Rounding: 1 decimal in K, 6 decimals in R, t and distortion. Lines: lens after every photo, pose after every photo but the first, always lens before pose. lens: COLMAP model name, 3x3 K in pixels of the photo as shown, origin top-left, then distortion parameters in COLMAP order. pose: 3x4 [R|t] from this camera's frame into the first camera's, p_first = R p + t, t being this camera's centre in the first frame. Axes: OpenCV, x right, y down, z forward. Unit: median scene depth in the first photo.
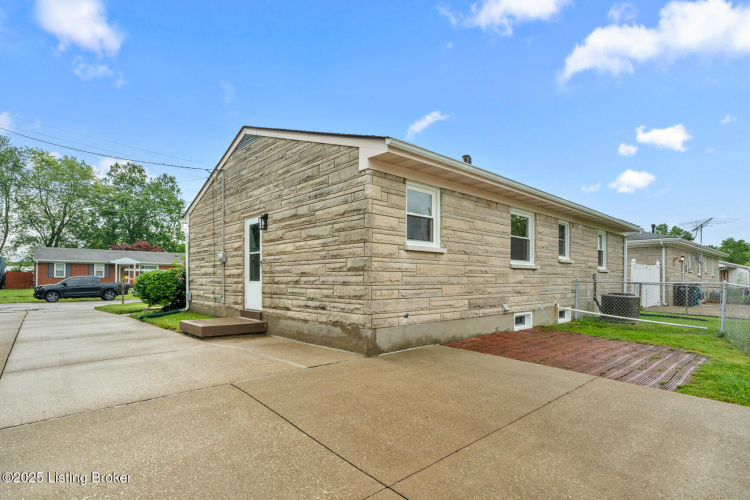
lens RADIAL K [[387.3, 0, 374.8], [0, 387.3, 278.6], [0, 0, 1]] dist [-0.000475, 0.000064]
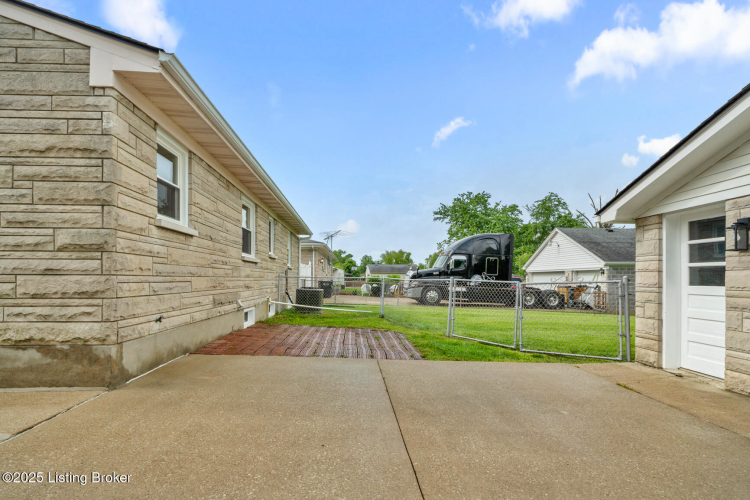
lens RADIAL K [[380.5, 0, 375.0], [0, 380.5, 281.8], [0, 0, 1]] dist [-0.002206, -0.000190]
pose [[0.628595, -0.004604, 0.777719, -0.214541], [-0.004230, 0.999947, 0.009339, 0.019745], [-0.777721, -0.009160, 0.628543, 0.266968]]
